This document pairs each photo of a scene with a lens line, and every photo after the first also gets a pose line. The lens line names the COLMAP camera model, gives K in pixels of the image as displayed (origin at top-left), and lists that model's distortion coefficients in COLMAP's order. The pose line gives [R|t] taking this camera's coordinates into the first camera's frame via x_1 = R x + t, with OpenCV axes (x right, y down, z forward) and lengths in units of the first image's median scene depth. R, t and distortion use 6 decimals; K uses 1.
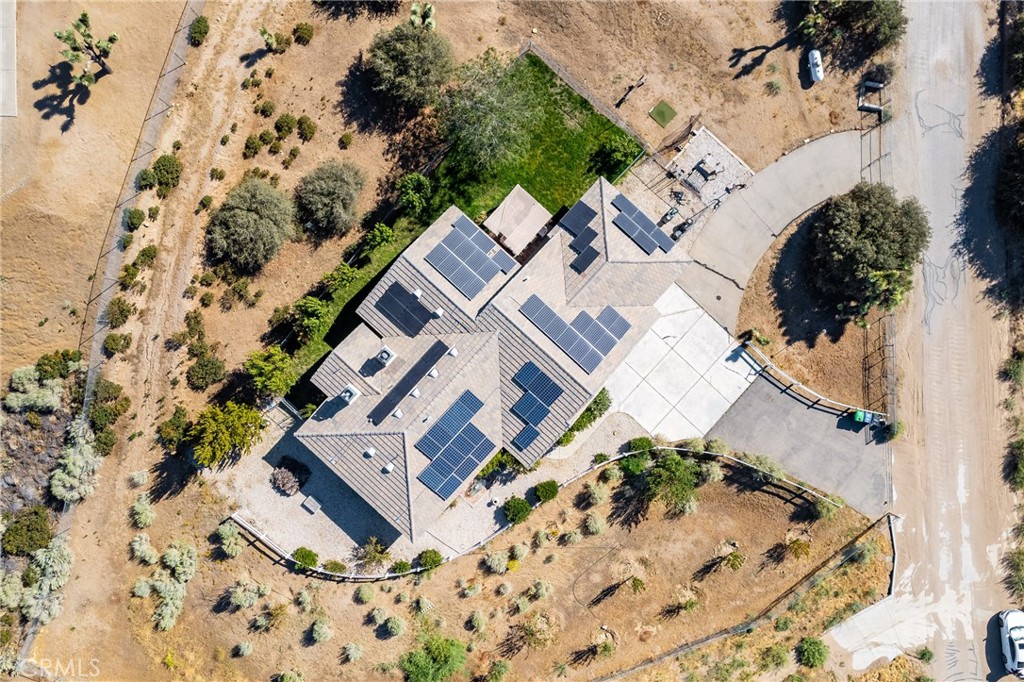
lens RADIAL K [[741.5, 0, 501.5], [0, 741.5, 342.1], [0, 0, 1]] dist [-0.053268, 0.002358]
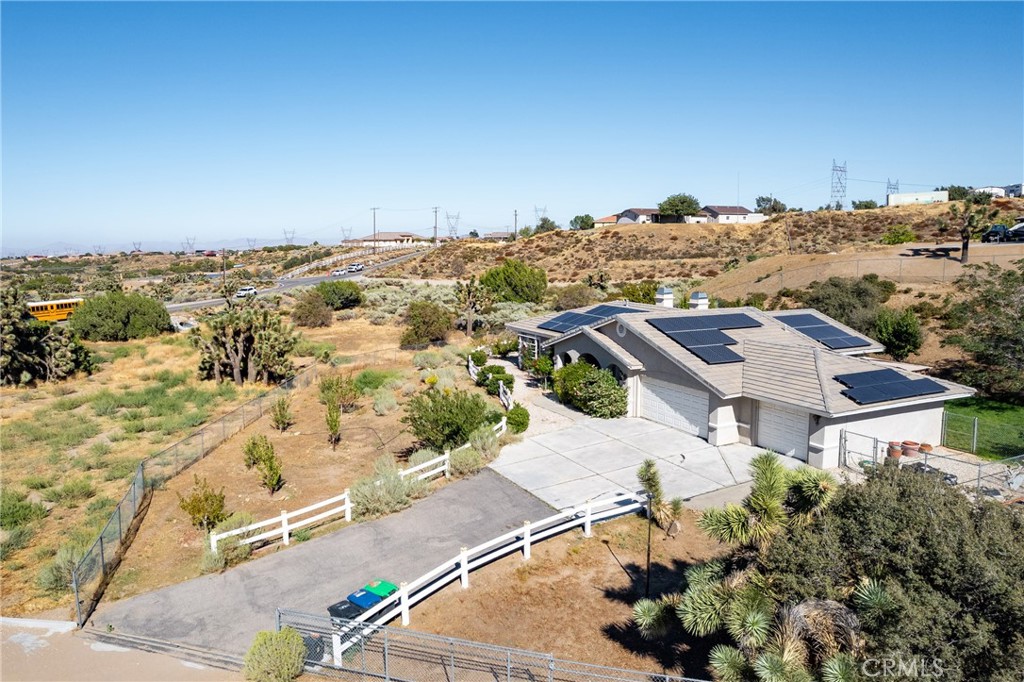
lens RADIAL K [[748.8, 0, 472.2], [0, 748.8, 340.9], [0, 0, 1]] dist [-0.080914, 0.074515]
pose [[-0.377608, 0.110691, -0.919326, 0.778023], [-0.925758, -0.024121, 0.377345, -0.067378], [0.019594, 0.993562, 0.111582, 0.837852]]
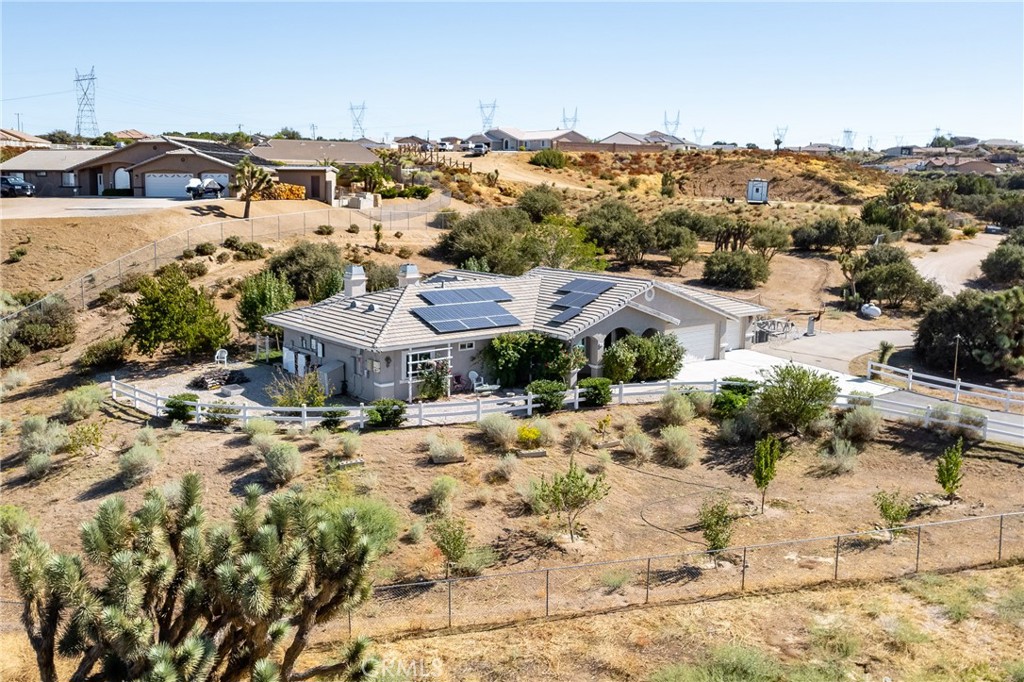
lens RADIAL K [[907.1, 0, 512.0], [0, 907.1, 341.0], [0, 0, 1]] dist [-0.051616, -0.005727]
pose [[0.991383, 0.020058, -0.129450, 0.088508], [-0.130906, 0.187990, -0.973408, 0.930822], [0.004810, 0.981966, 0.188996, 0.785174]]
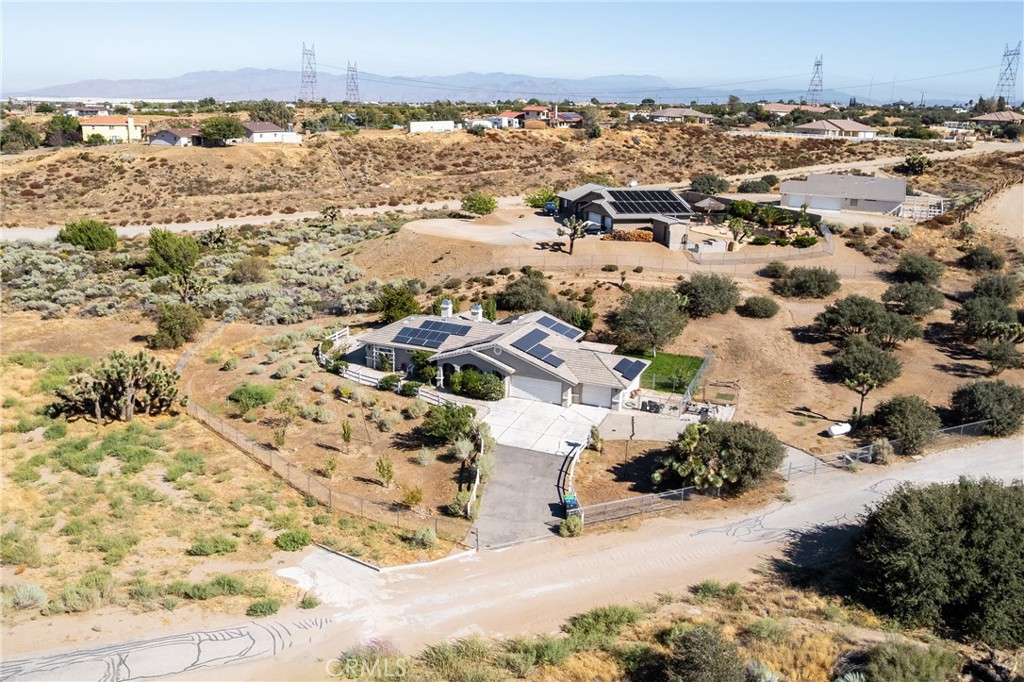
lens RADIAL K [[873.6, 0, 529.9], [0, 873.6, 344.0], [0, 0, 1]] dist [-0.051621, 0.009233]
pose [[0.363495, 0.250127, -0.897390, 1.400211], [-0.931556, 0.088650, -0.352625, 0.513618], [-0.008647, 0.964146, 0.265231, 0.516093]]
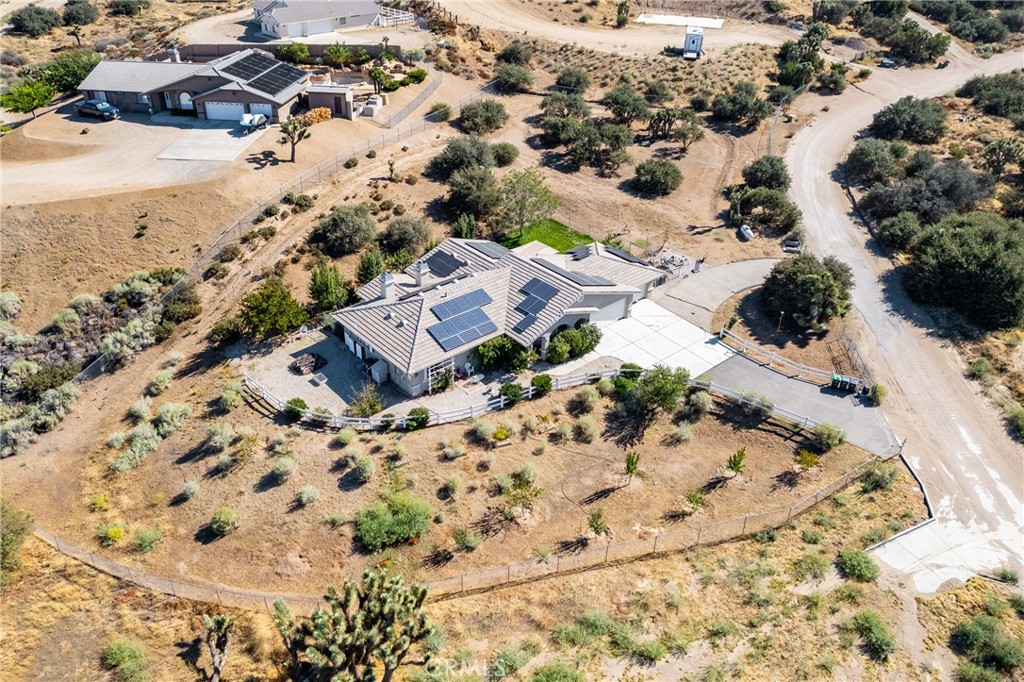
lens RADIAL K [[757.2, 0, 503.0], [0, 757.2, 342.7], [0, 0, 1]] dist [-0.051714, 0.003908]
pose [[0.993043, 0.062821, -0.099599, 0.107692], [-0.117726, 0.548537, -0.827797, 1.032330], [0.002631, 0.833763, 0.552116, 0.345914]]
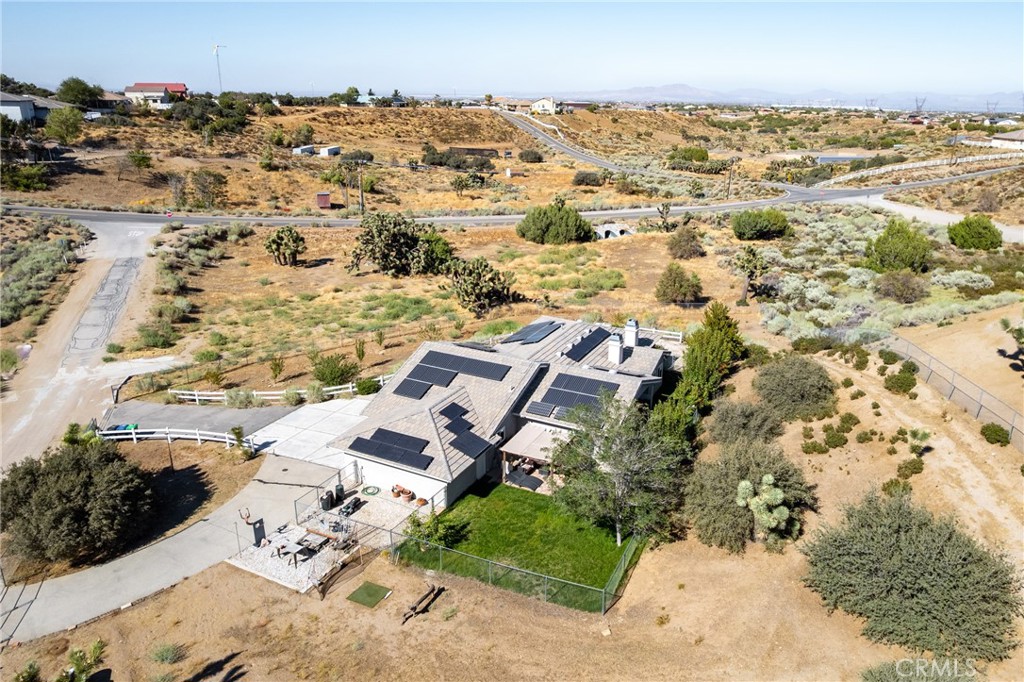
lens RADIAL K [[735.2, 0, 525.7], [0, 735.2, 340.8], [0, 0, 1]] dist [-0.073050, 0.000808]
pose [[-0.961088, 0.068006, -0.267739, 0.239682], [-0.275534, -0.305327, 0.911513, -0.844204], [-0.019760, 0.949816, 0.312184, 0.588947]]
